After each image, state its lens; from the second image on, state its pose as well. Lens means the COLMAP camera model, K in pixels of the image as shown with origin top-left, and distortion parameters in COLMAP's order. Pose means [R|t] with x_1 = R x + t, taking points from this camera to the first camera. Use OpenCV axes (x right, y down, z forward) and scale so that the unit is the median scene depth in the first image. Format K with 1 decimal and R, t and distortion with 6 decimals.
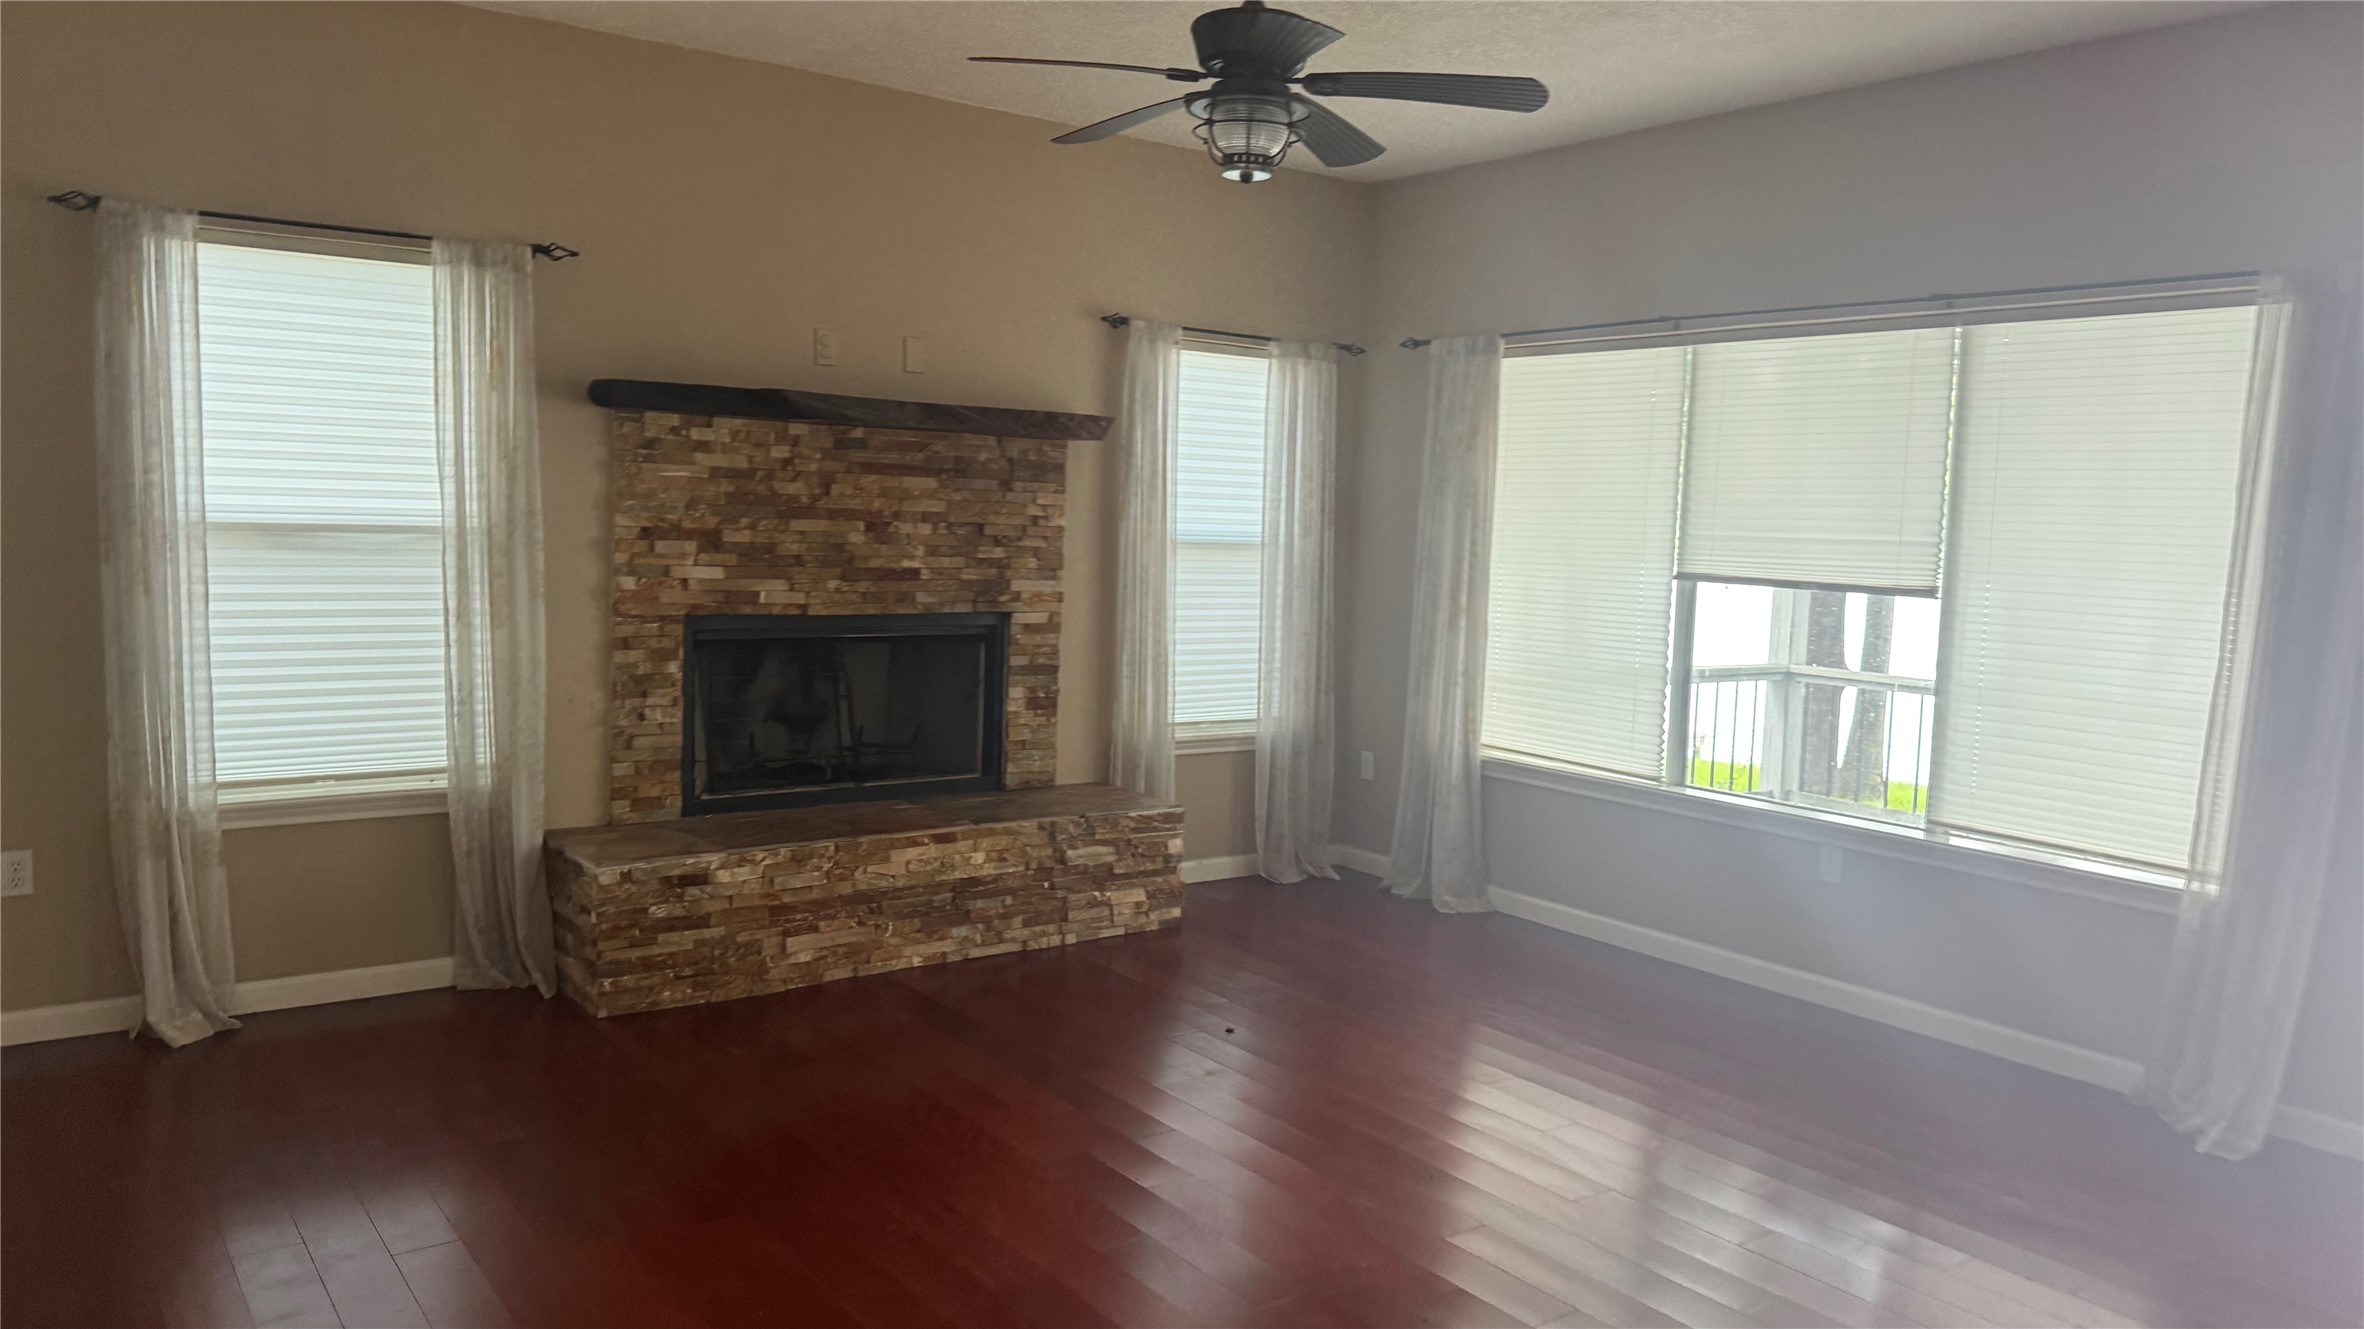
lens RADIAL K [[1667.6, 0, 1183.3], [0, 1667.6, 662.3], [0, 0, 1]] dist [0.045418, -0.037482]
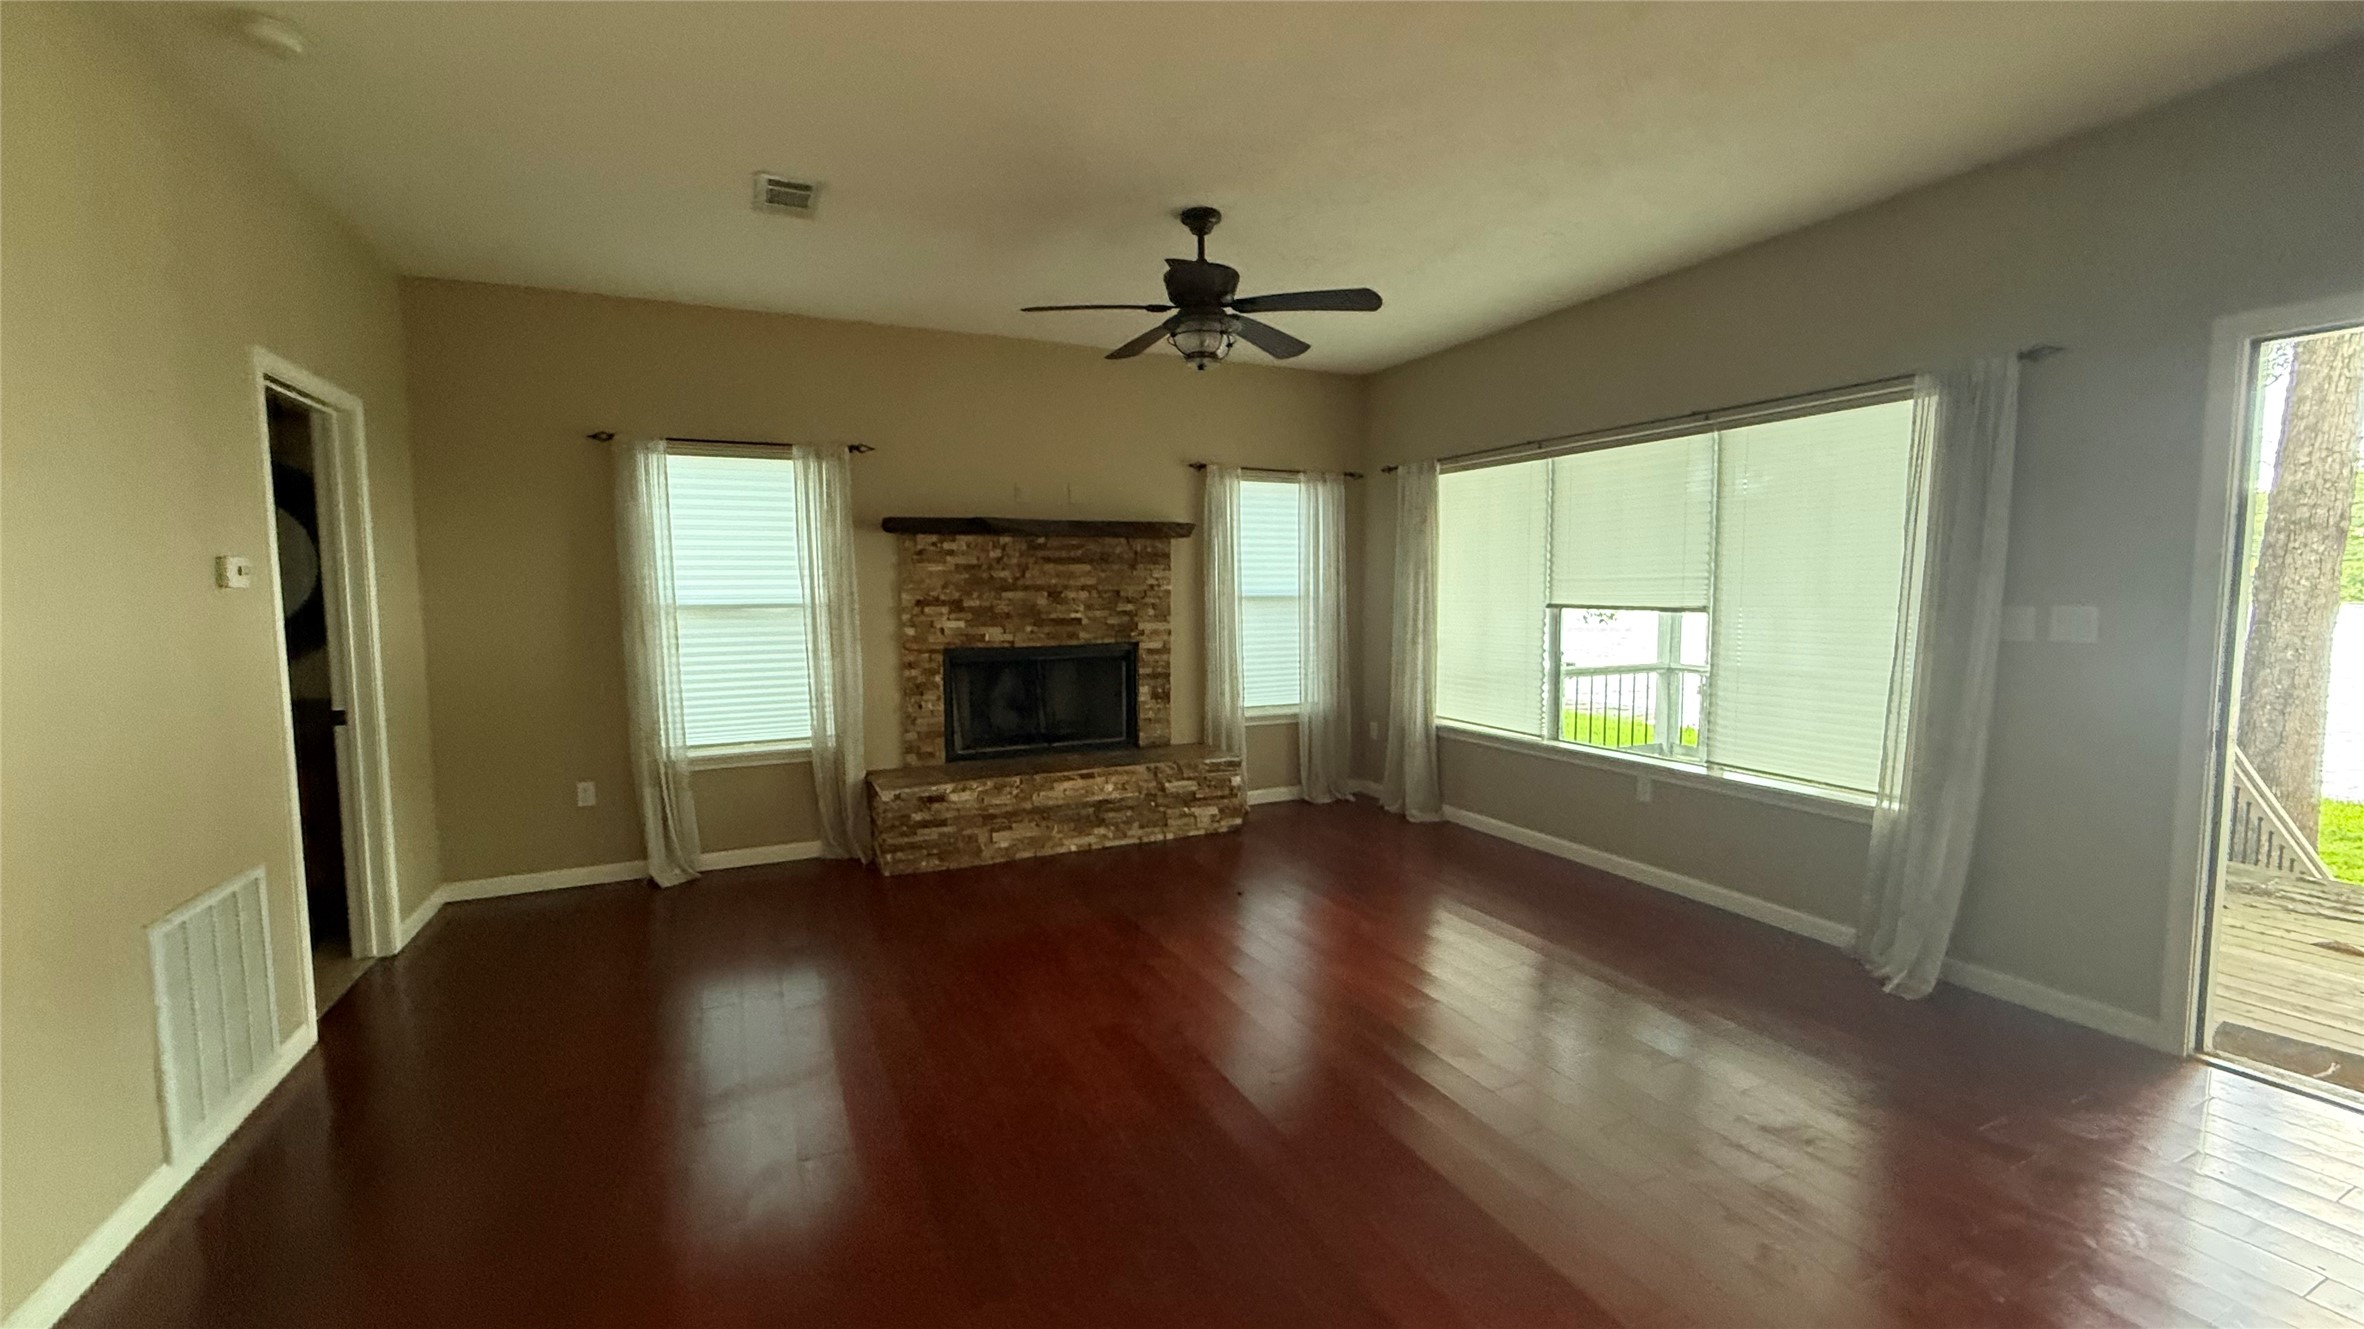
lens RADIAL K [[958.0, 0, 1181.2], [0, 958.0, 664.0], [0, 0, 1]] dist [0.002192, 0.000541]
pose [[0.979437, -0.025710, -0.200106, 0.152957], [0.022780, 0.999597, -0.016930, 0.011037], [0.200461, 0.012024, 0.979628, 0.067051]]
